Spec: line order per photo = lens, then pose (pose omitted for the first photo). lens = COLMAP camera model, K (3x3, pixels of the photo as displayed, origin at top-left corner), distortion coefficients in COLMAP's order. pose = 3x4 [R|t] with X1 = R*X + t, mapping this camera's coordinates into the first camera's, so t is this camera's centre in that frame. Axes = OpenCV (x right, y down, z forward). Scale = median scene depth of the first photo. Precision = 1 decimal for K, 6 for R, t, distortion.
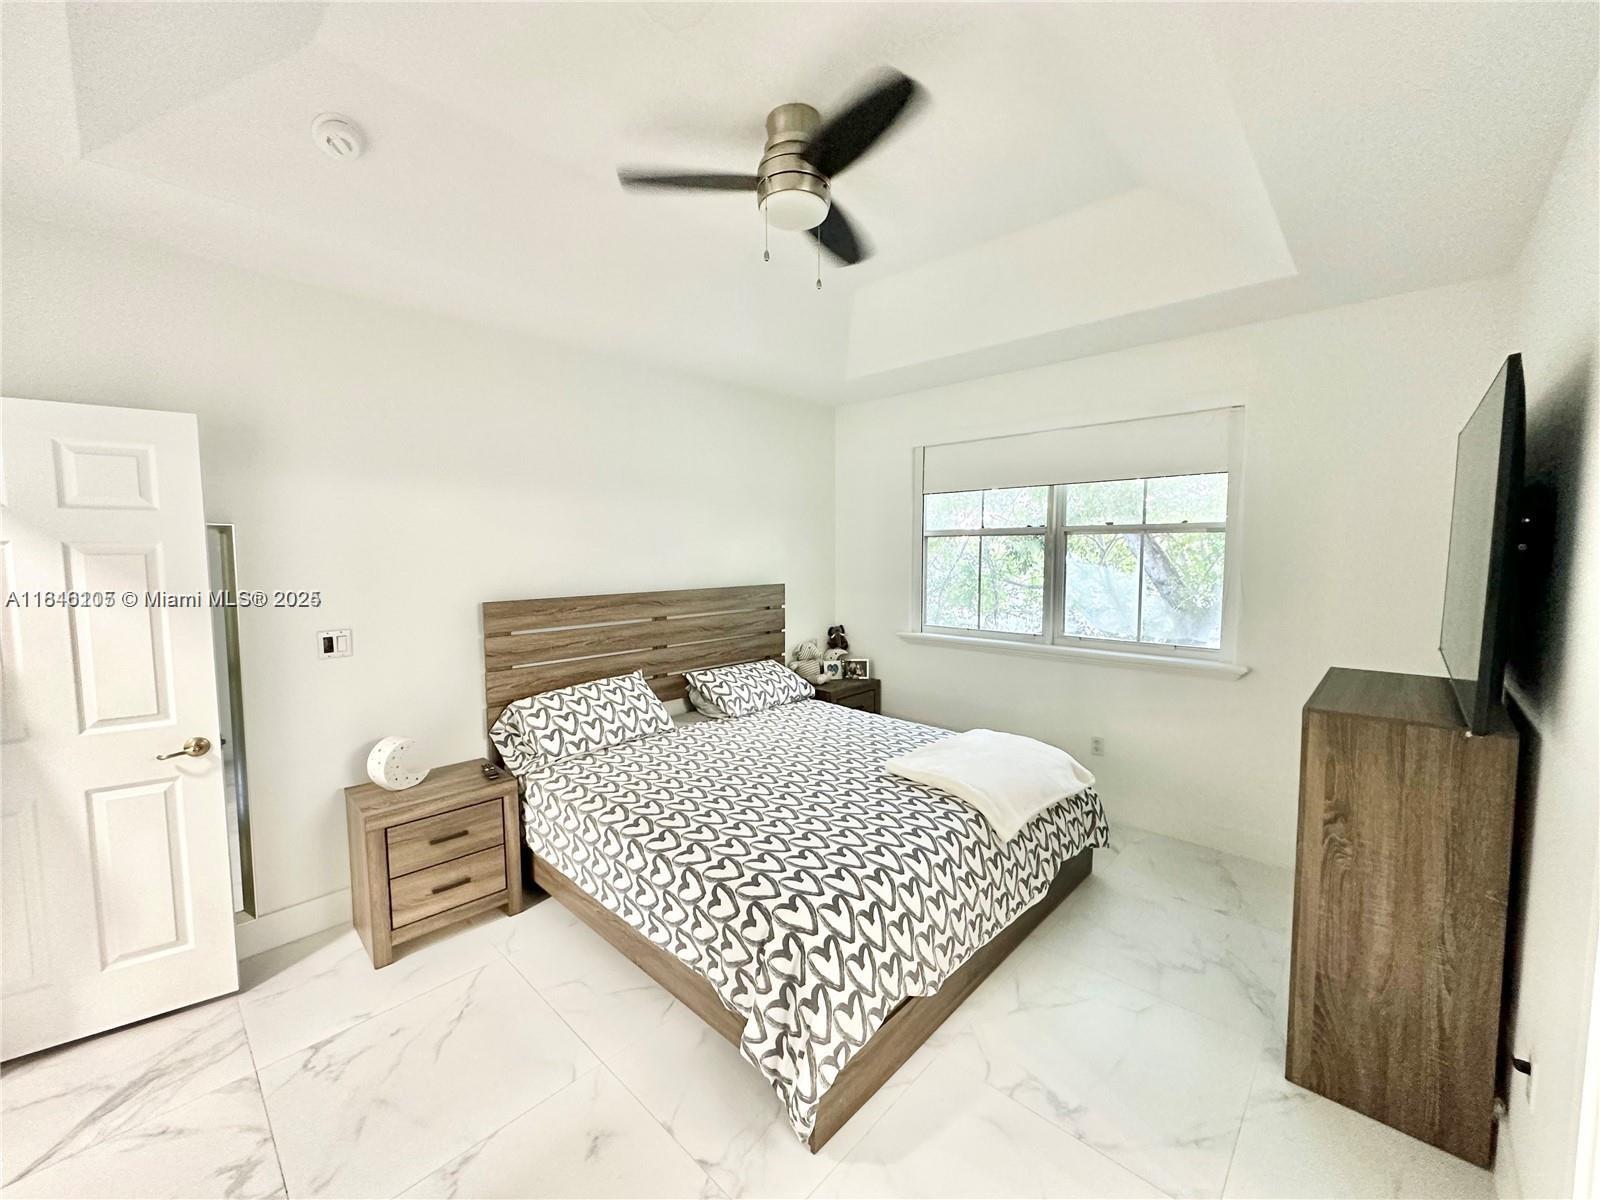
lens RADIAL K [[640.0, 0, 790.6], [0, 640.0, 593.7], [0, 0, 1]] dist [-0.000986, -0.000054]
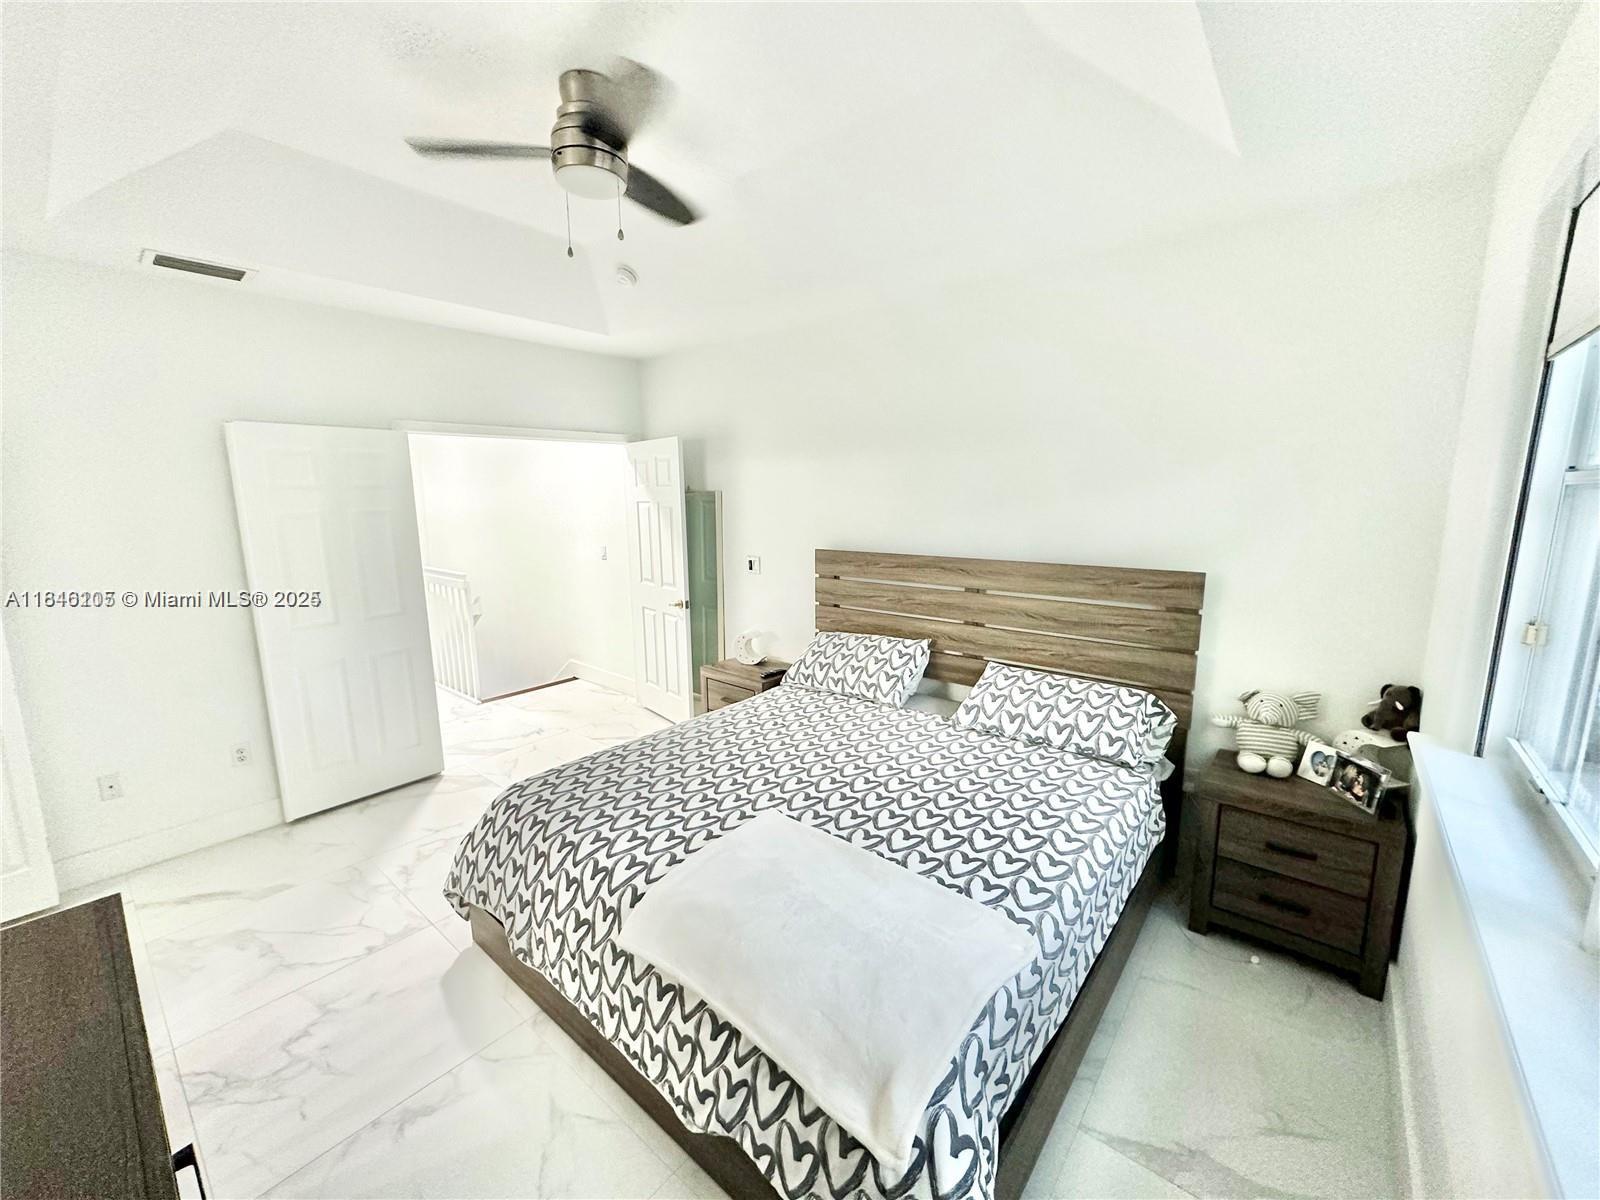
lens RADIAL K [[640.0, 0, 791.2], [0, 640.0, 607.7], [0, 0, 1]] dist [-0.000986, -0.000054]
pose [[0.059048, 0.158468, -0.985597, 0.652283], [-0.081525, 0.984787, 0.153453, -0.051593], [0.994921, 0.071290, 0.071069, 0.739172]]
